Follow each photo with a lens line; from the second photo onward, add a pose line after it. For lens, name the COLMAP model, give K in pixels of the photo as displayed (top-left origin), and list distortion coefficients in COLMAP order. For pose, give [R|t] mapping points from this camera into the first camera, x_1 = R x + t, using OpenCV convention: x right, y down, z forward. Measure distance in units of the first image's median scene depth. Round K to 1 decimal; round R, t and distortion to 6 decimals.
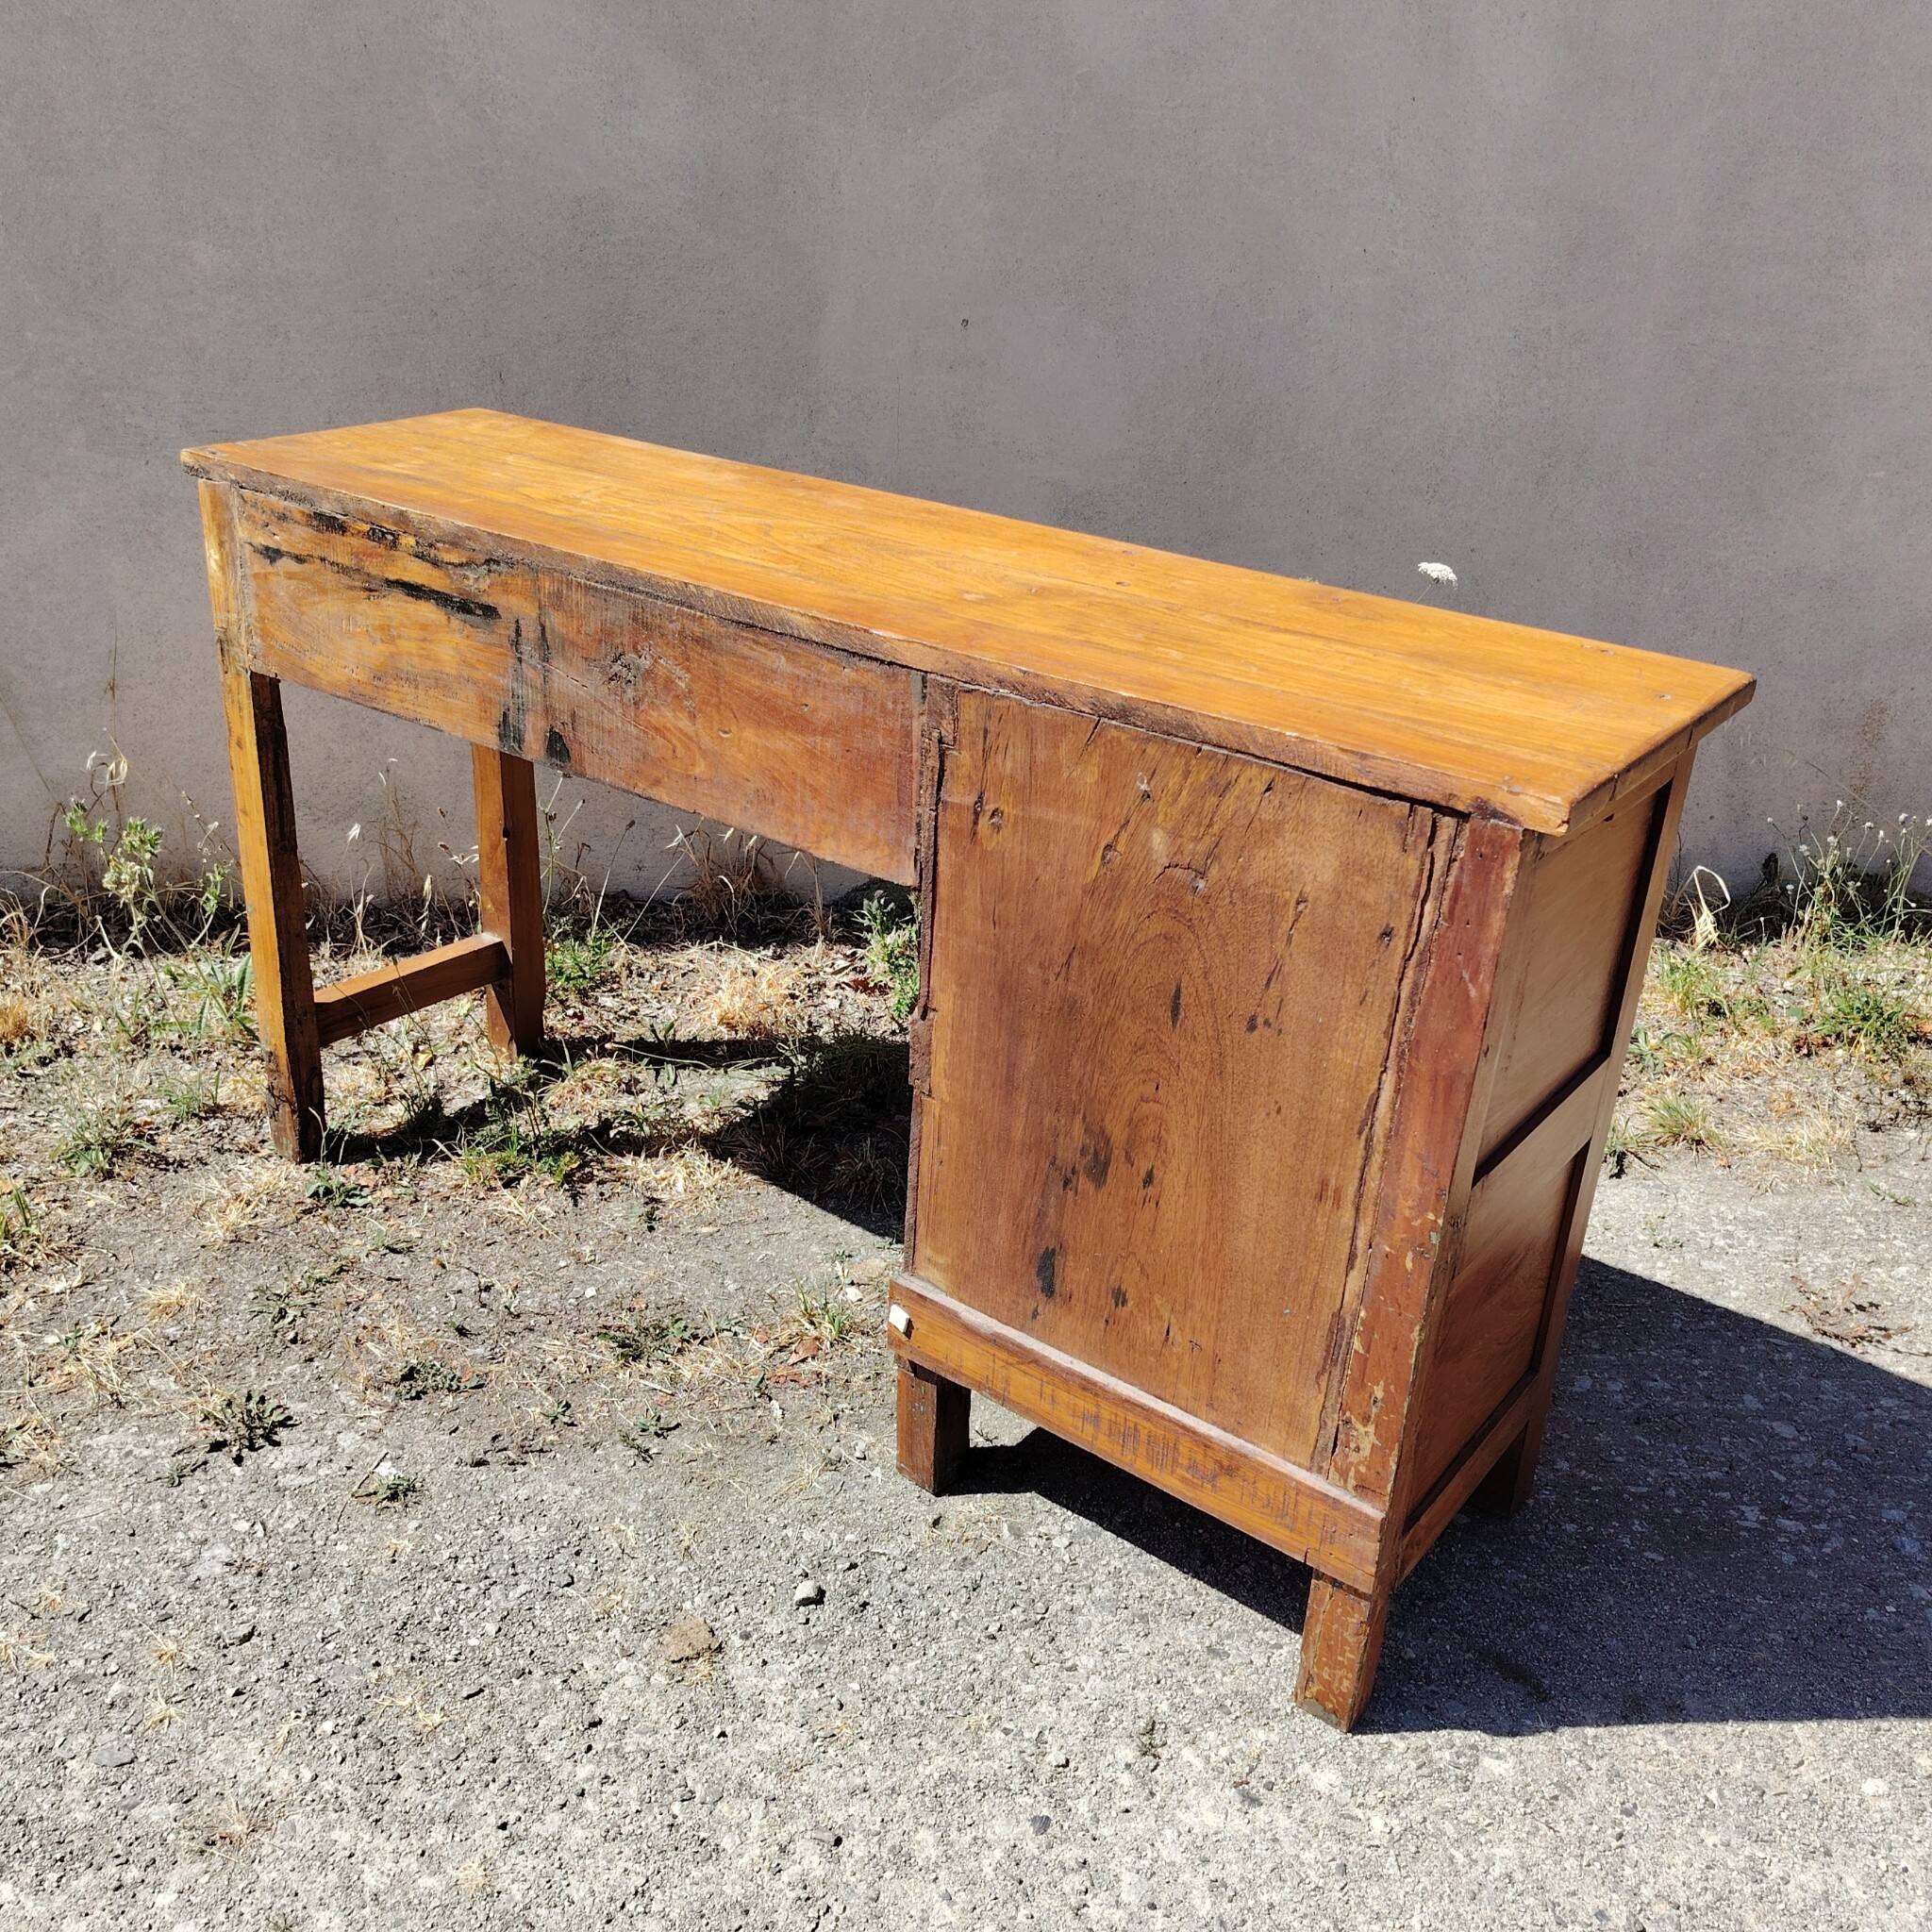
lens RADIAL K [[1977.4, 0, 966.0], [0, 1977.4, 966.0], [0, 0, 1]] dist [0.110176, -0.199477]
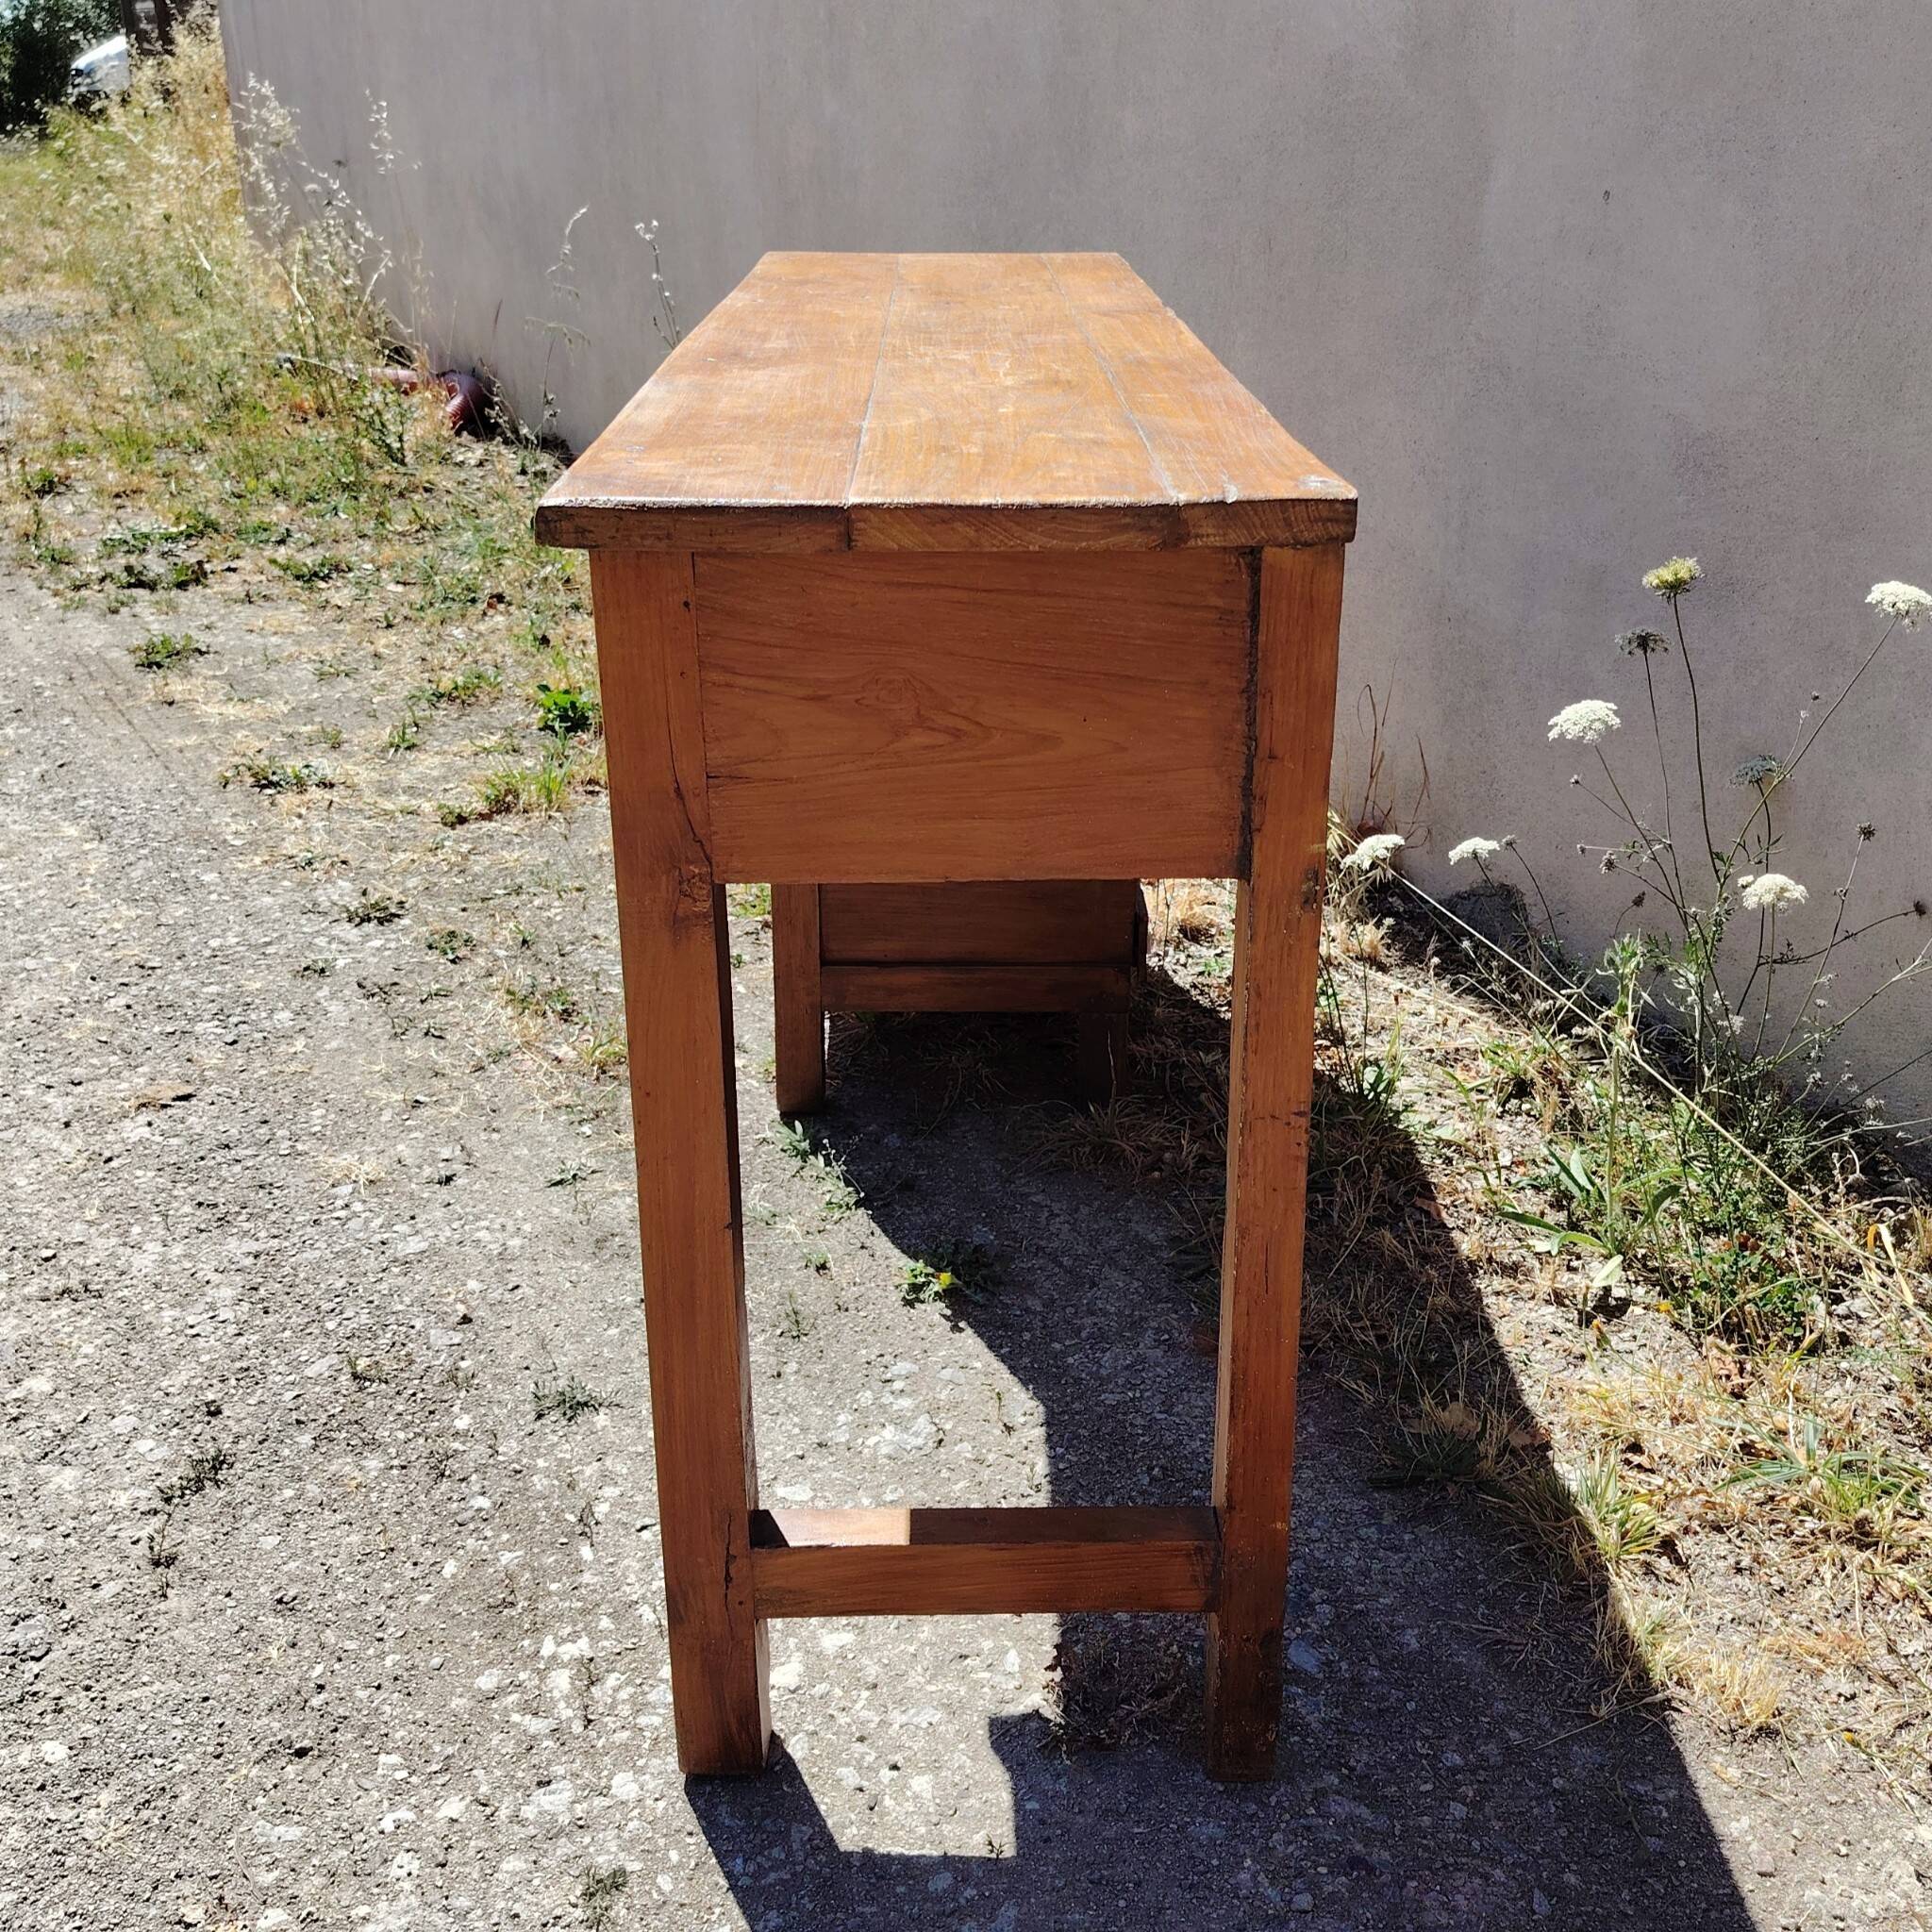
lens RADIAL K [[2108.8, 0, 1011.4], [0, 2108.8, 958.5], [0, 0, 1]] dist [0.089854, -0.146937]
pose [[0.371290, 0.319743, -0.871727, 0.760120], [-0.385739, 0.907105, 0.168424, -0.106174], [0.844600, 0.273725, 0.460136, 0.518766]]
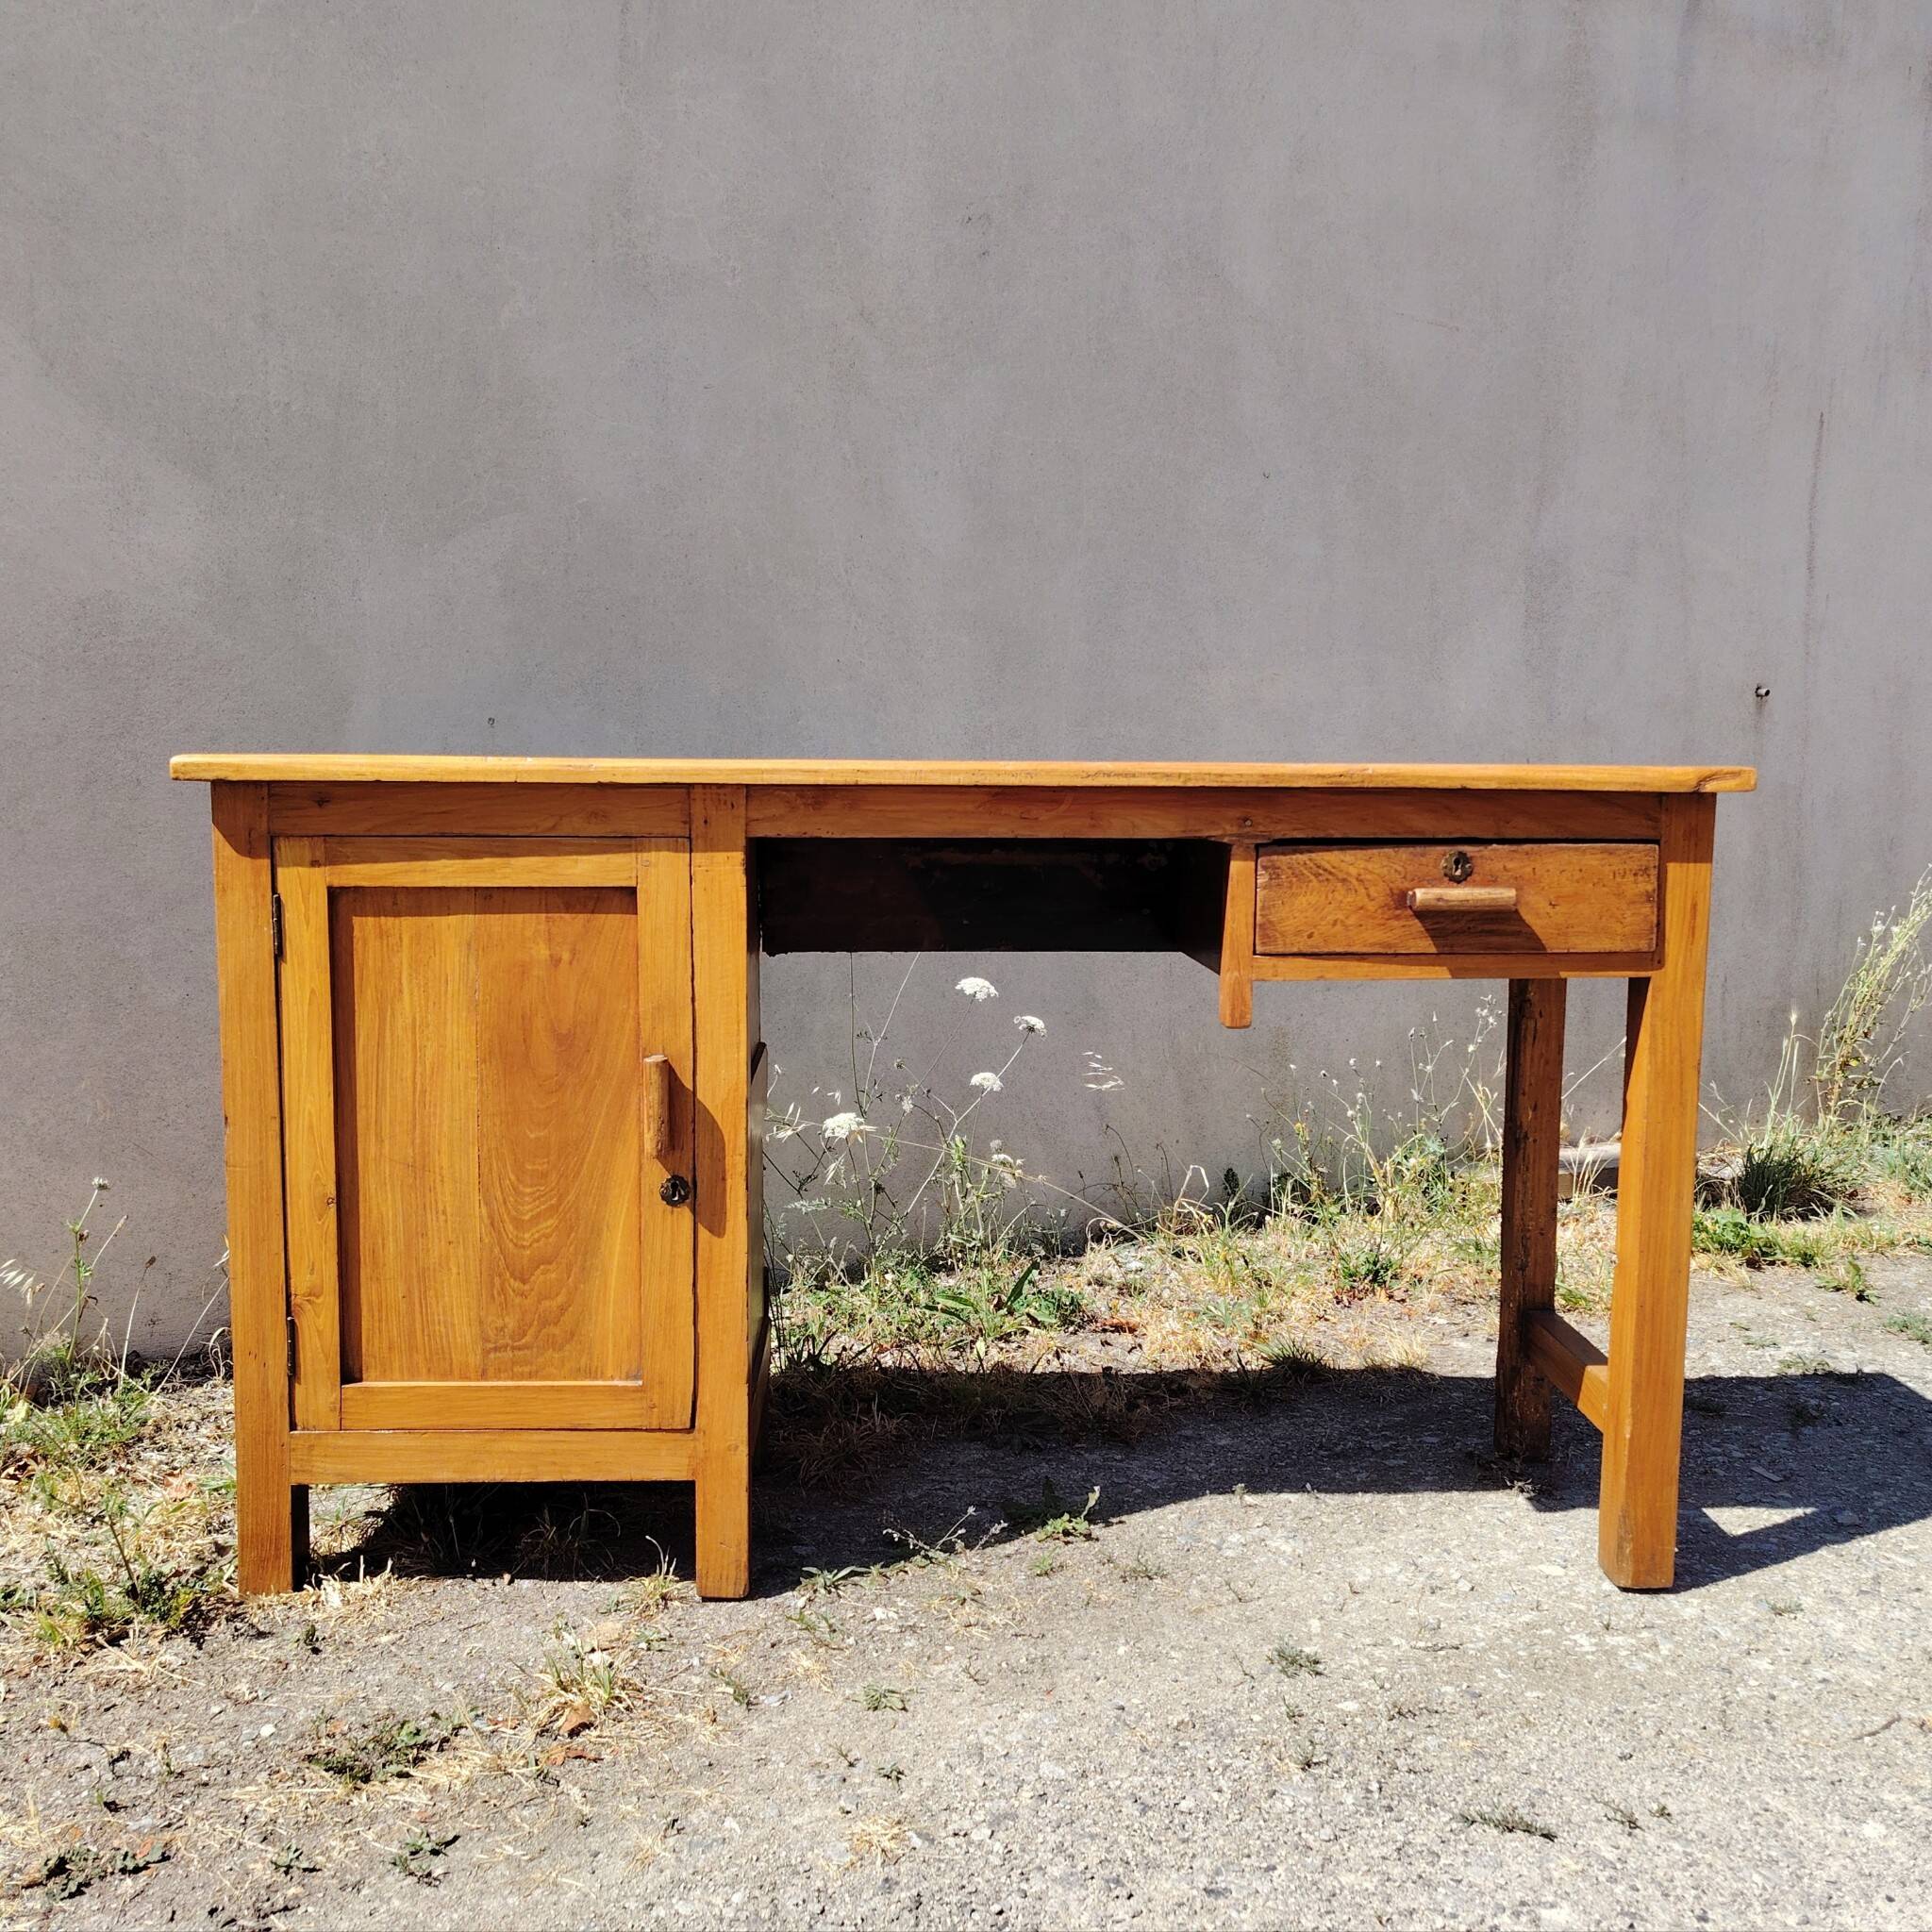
lens RADIAL K [[1772.2, 0, 920.0], [0, 1772.2, 969.7], [0, 0, 1]] dist [0.081157, -0.106708]
pose [[0.923092, -0.077382, 0.376713, -0.158848], [0.194466, 0.939008, -0.283631, 0.108905], [-0.331789, 0.335075, 0.881839, 0.157614]]
